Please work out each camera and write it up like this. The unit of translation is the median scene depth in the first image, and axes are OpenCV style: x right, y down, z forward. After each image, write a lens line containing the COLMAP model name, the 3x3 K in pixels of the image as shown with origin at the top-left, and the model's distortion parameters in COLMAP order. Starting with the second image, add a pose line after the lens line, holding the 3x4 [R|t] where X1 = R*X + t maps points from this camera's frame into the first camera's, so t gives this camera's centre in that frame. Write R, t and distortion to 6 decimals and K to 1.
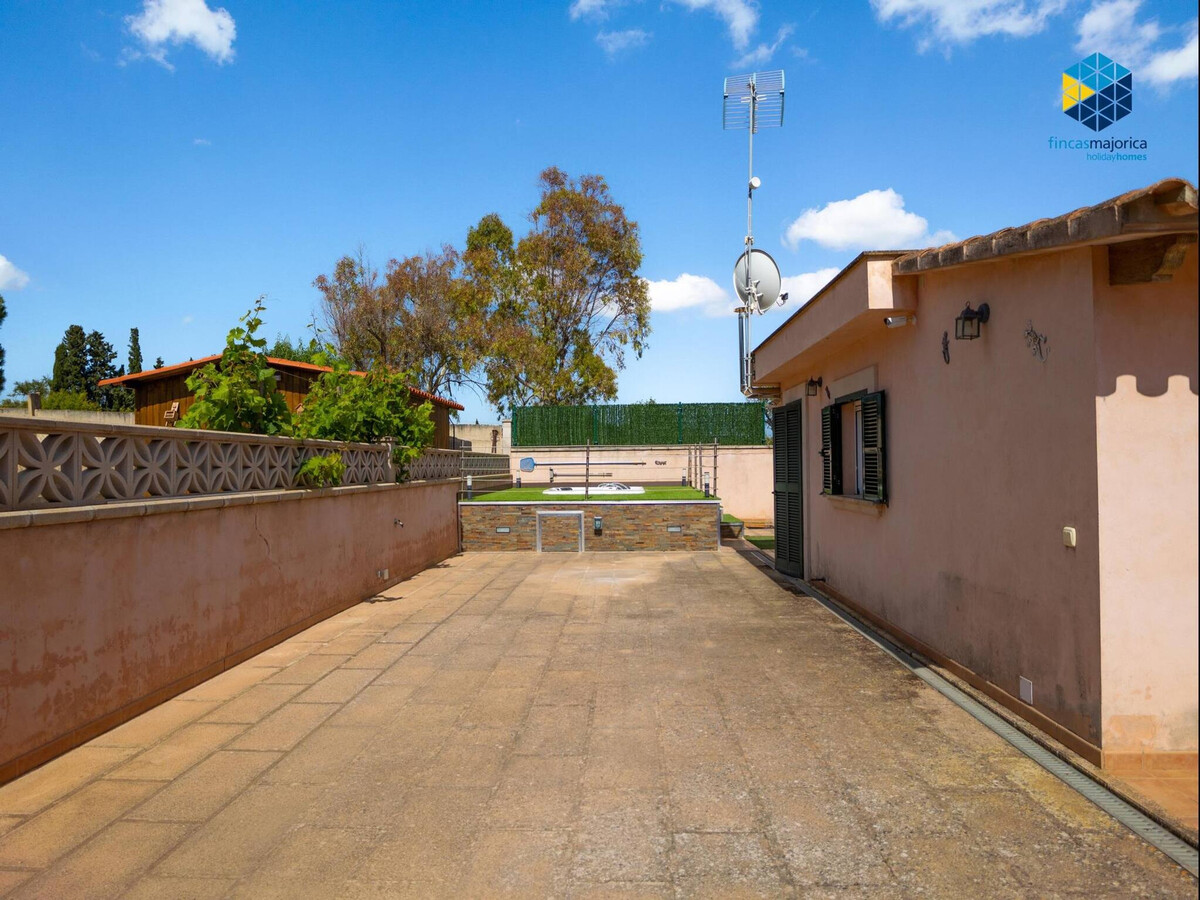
lens RADIAL K [[732.3, 0, 594.4], [0, 732.3, 452.7], [0, 0, 1]] dist [-0.018748, 0.006492]
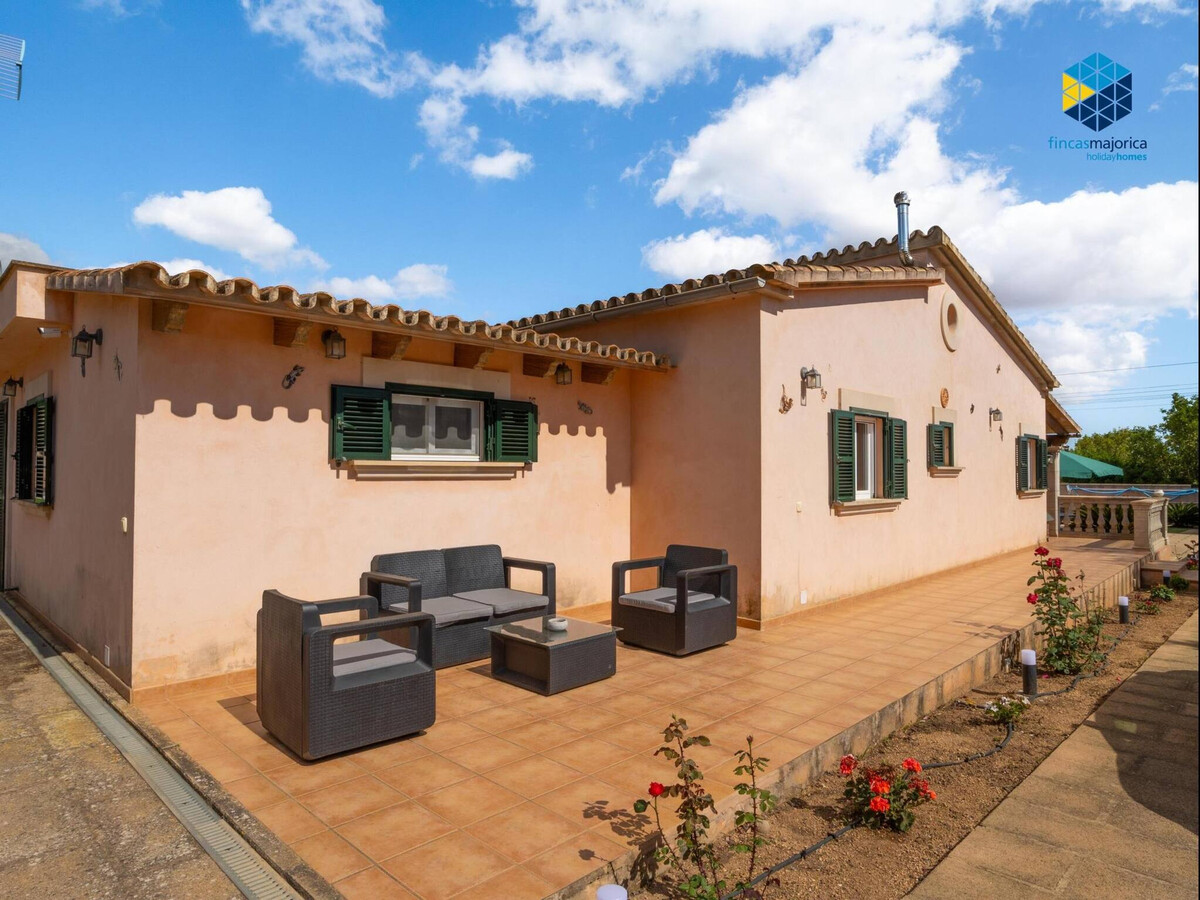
lens RADIAL K [[732.3, 0, 600.0], [0, 732.3, 451.3], [0, 0, 1]] dist [-0.018748, 0.006492]
pose [[0.678918, 0.037892, 0.733235, 0.292999], [-0.024266, 0.999280, -0.029172, 0.006380], [-0.733813, 0.002013, 0.679349, -0.468085]]
